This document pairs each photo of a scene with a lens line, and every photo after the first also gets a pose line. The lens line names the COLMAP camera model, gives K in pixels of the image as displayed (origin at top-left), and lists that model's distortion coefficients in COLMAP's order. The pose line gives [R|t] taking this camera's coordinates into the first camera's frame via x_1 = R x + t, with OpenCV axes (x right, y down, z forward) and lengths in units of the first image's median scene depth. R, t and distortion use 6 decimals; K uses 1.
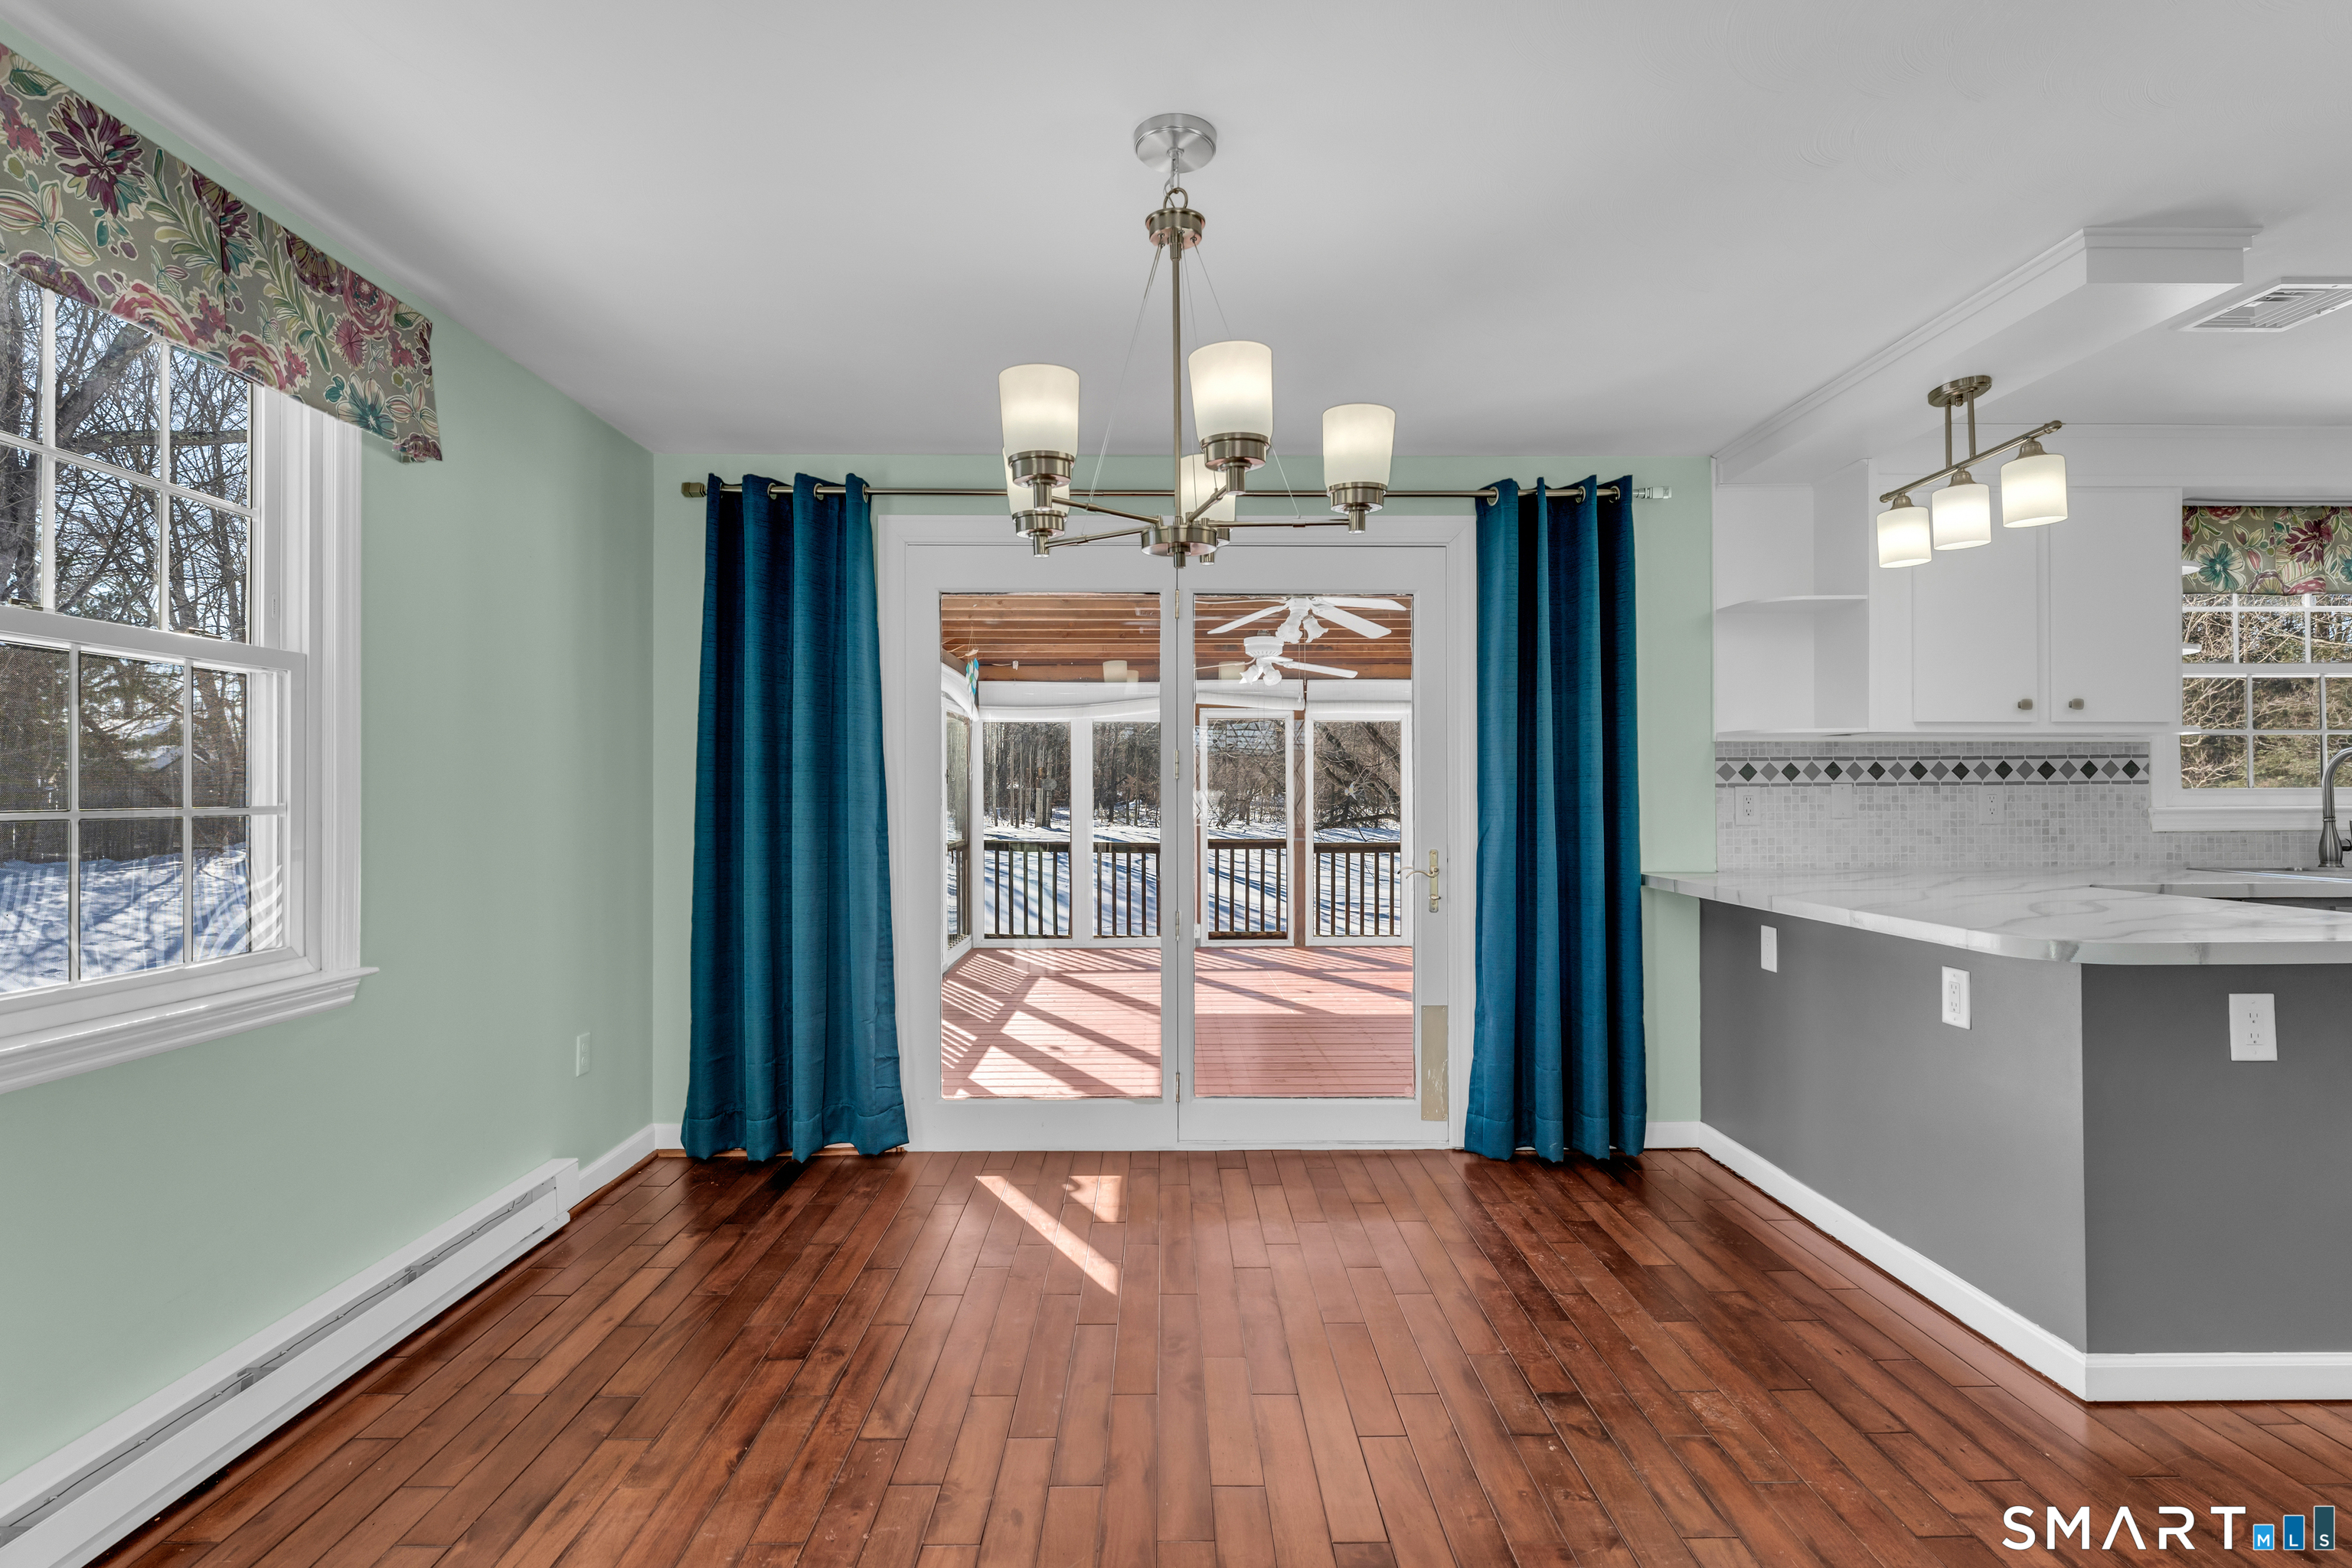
lens RADIAL K [[1175.6, 0, 1178.6], [0, 1175.6, 772.4], [0, 0, 1]] dist [0.000213, -0.002085]
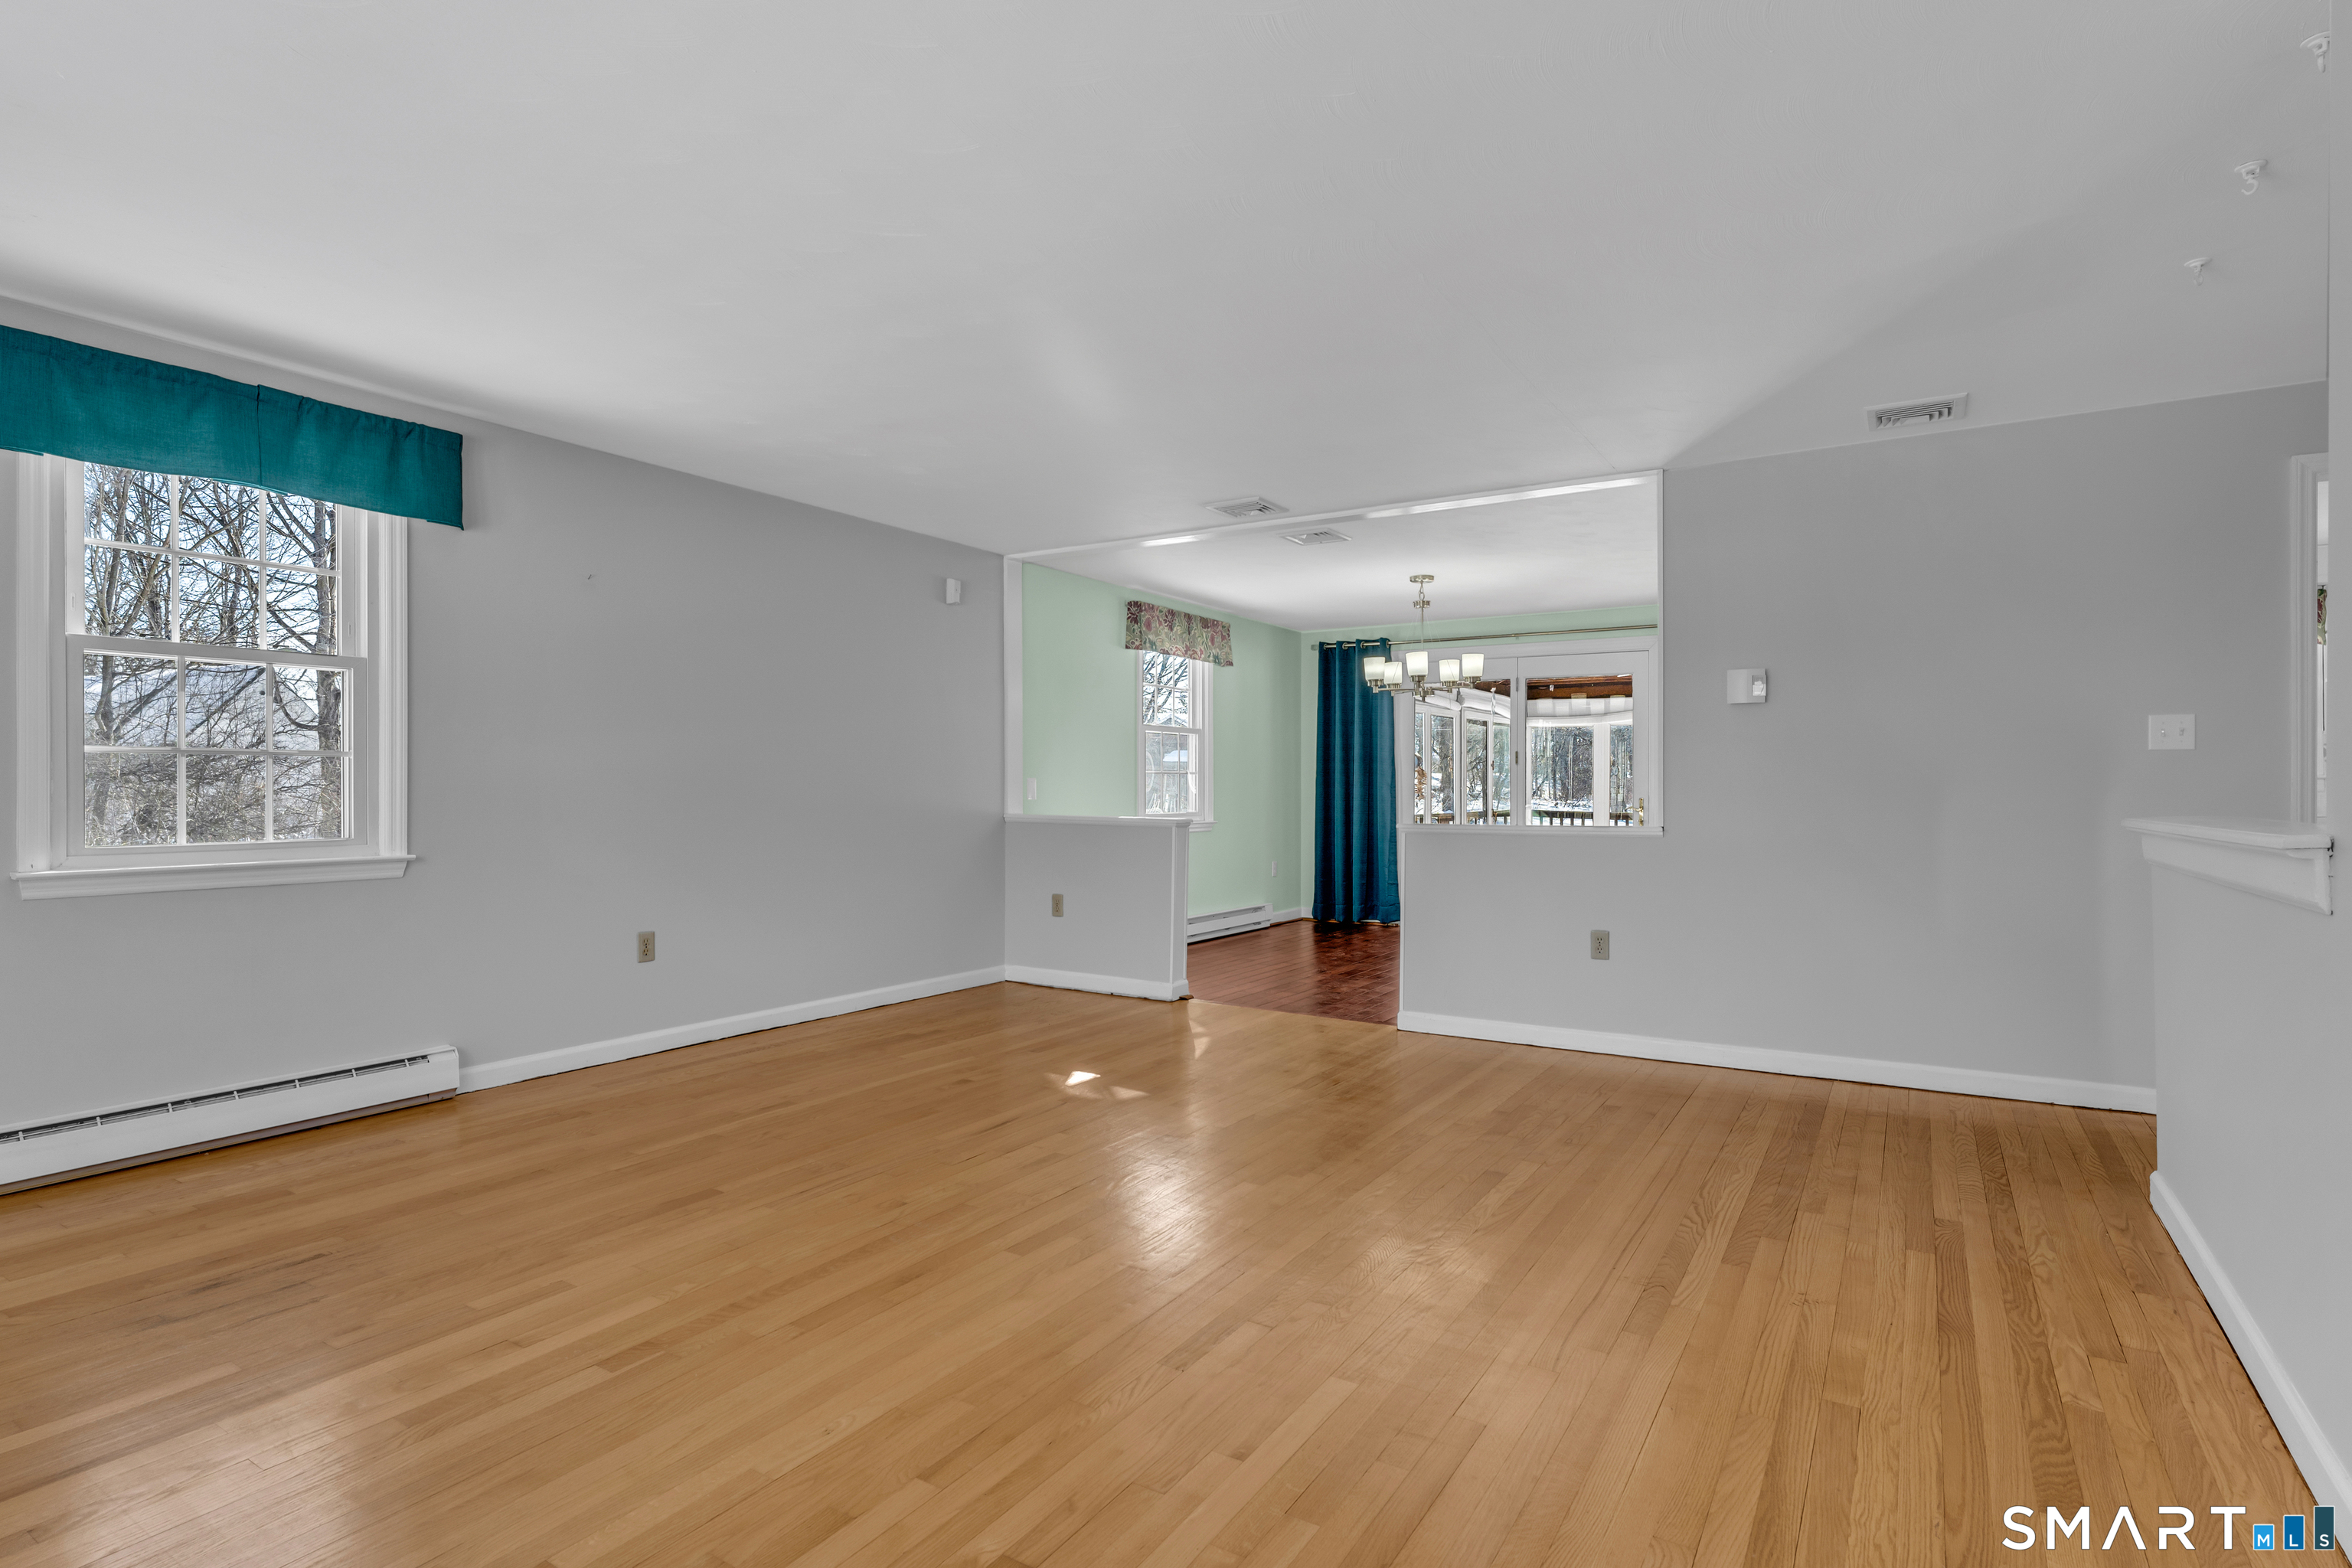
lens RADIAL K [[1175.6, 0, 1160.3], [0, 1175.6, 777.1], [0, 0, 1]] dist [0.000213, -0.002085]
pose [[0.836822, 0.000667, -0.547475, 0.644828], [0.004139, 0.999963, 0.007545, 0.010484], [0.547460, -0.008580, 0.836788, -1.200744]]
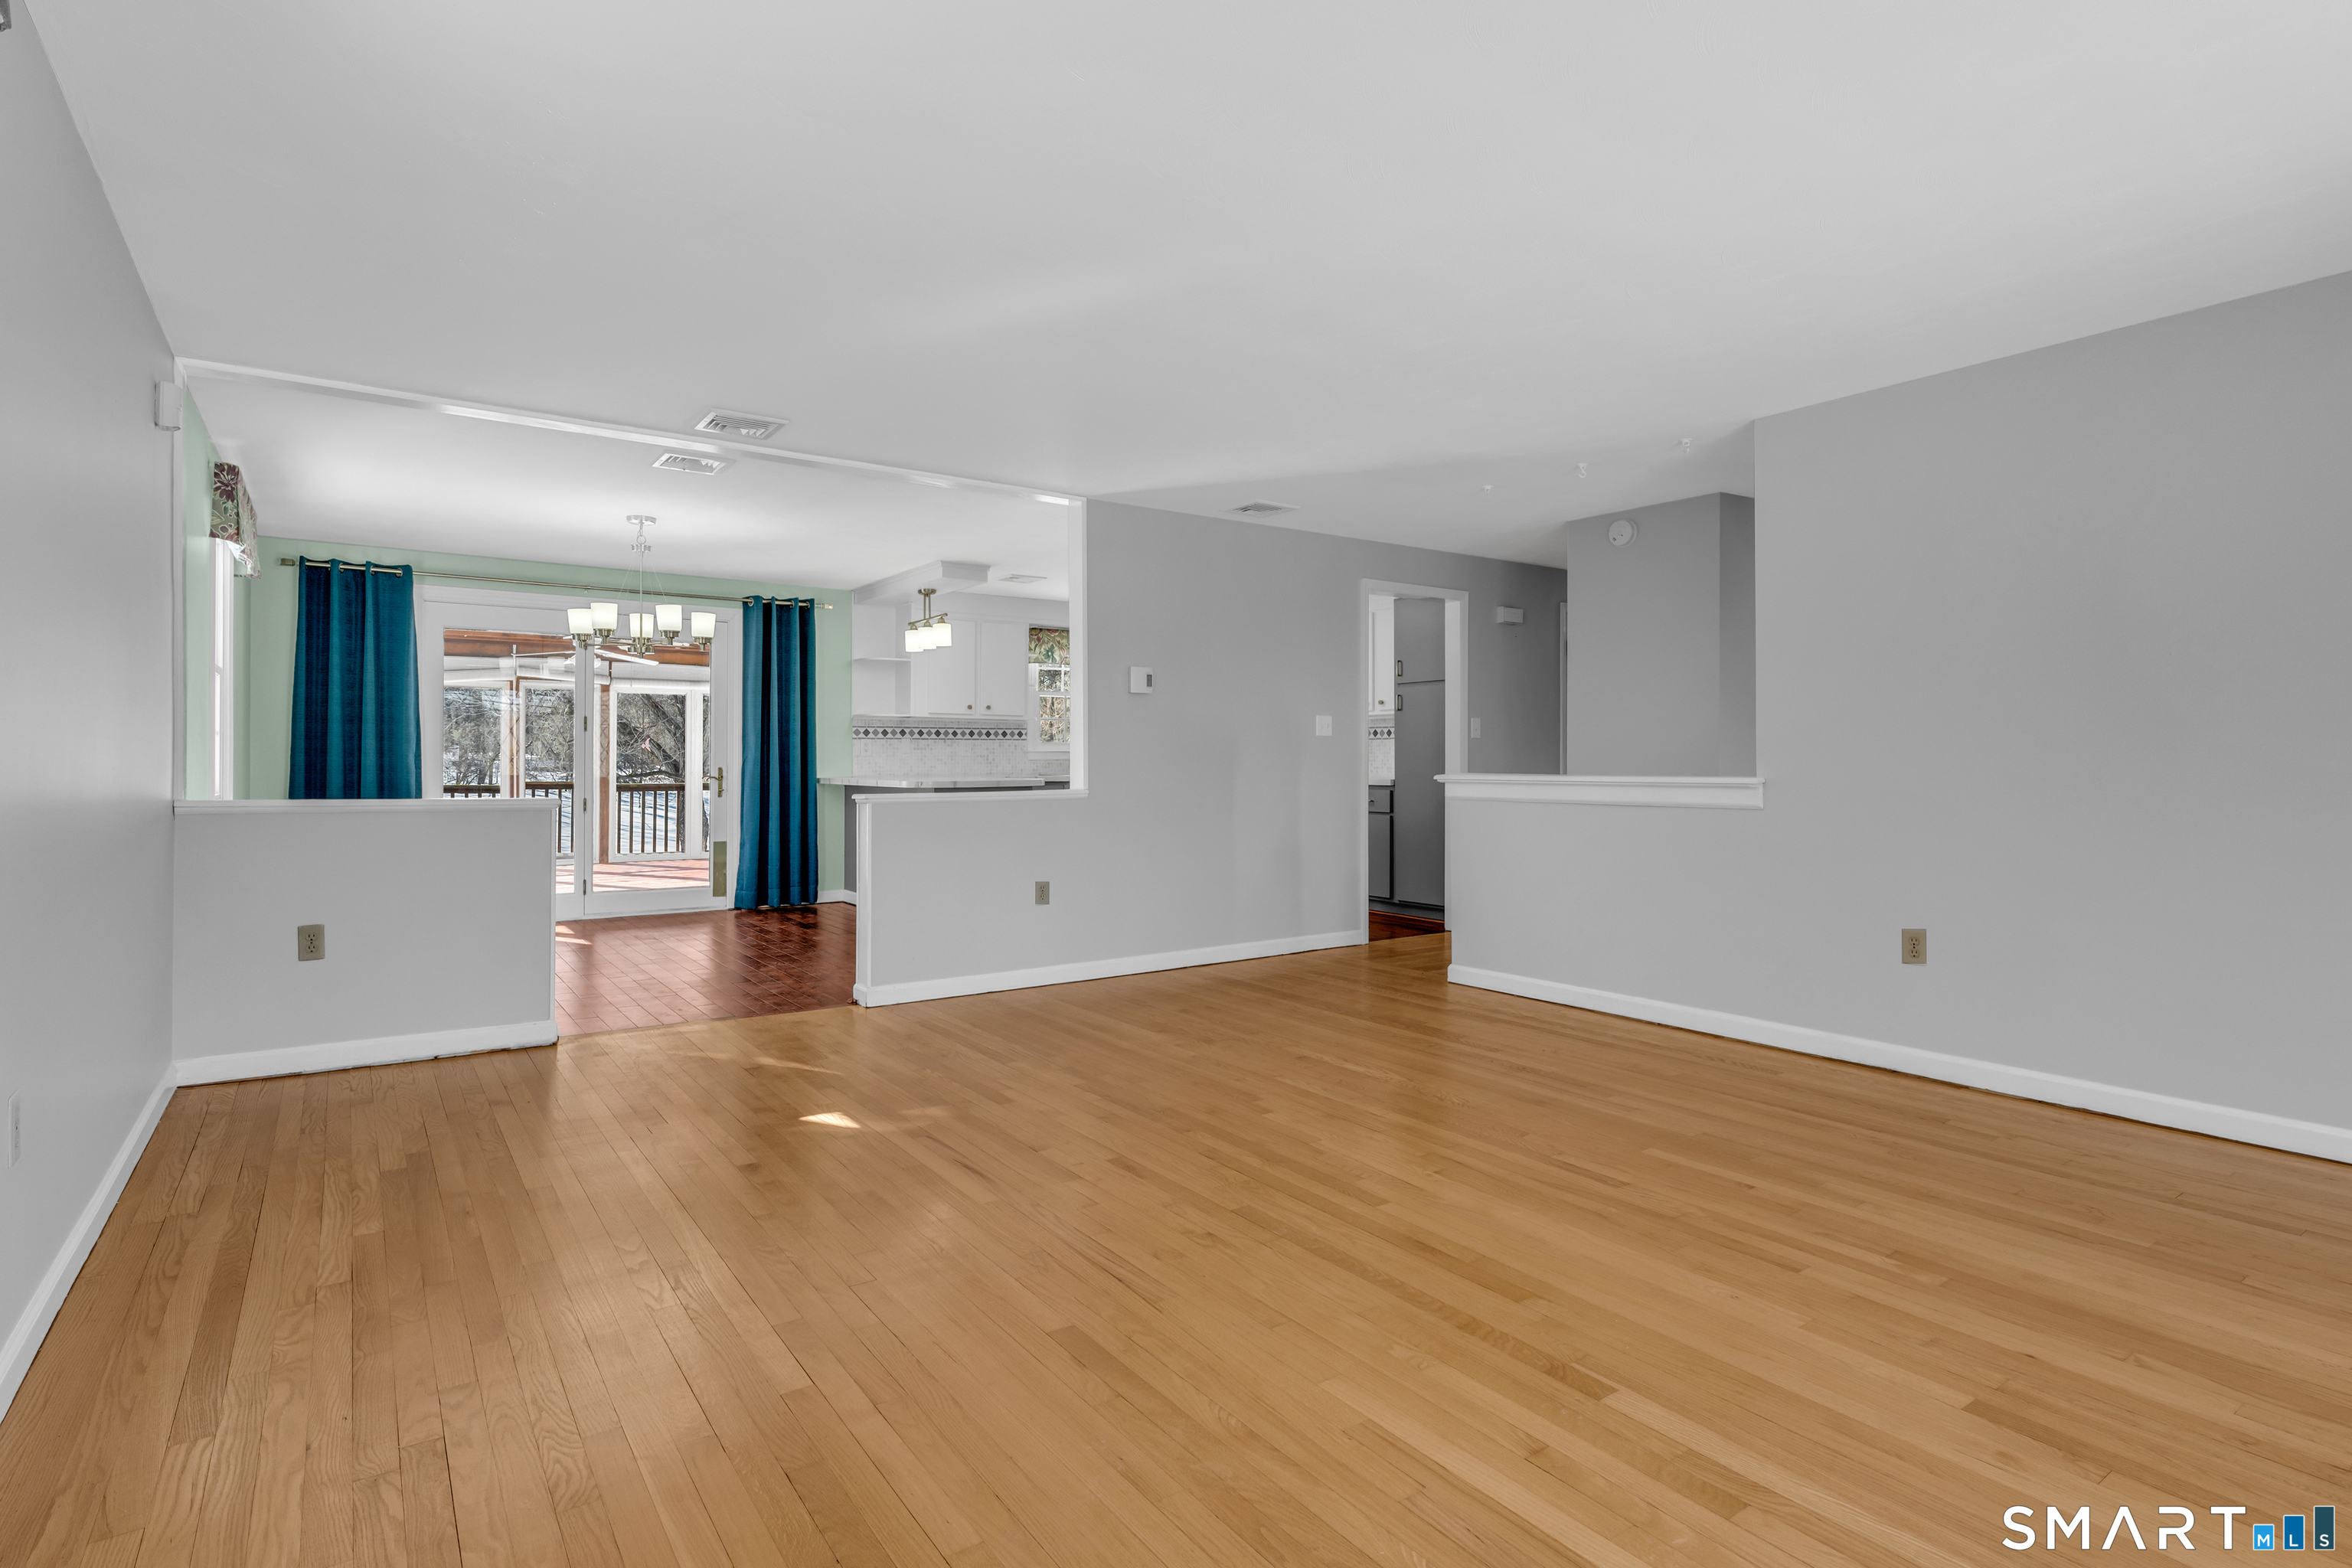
lens RADIAL K [[1175.6, 0, 1174.4], [0, 1175.6, 764.6], [0, 0, 1]] dist [0.000213, -0.002085]
pose [[0.826372, 0.003536, 0.563113, -0.294714], [-0.015584, 0.999741, 0.016592, 0.014849], [-0.562909, -0.022487, 0.826213, -1.191089]]
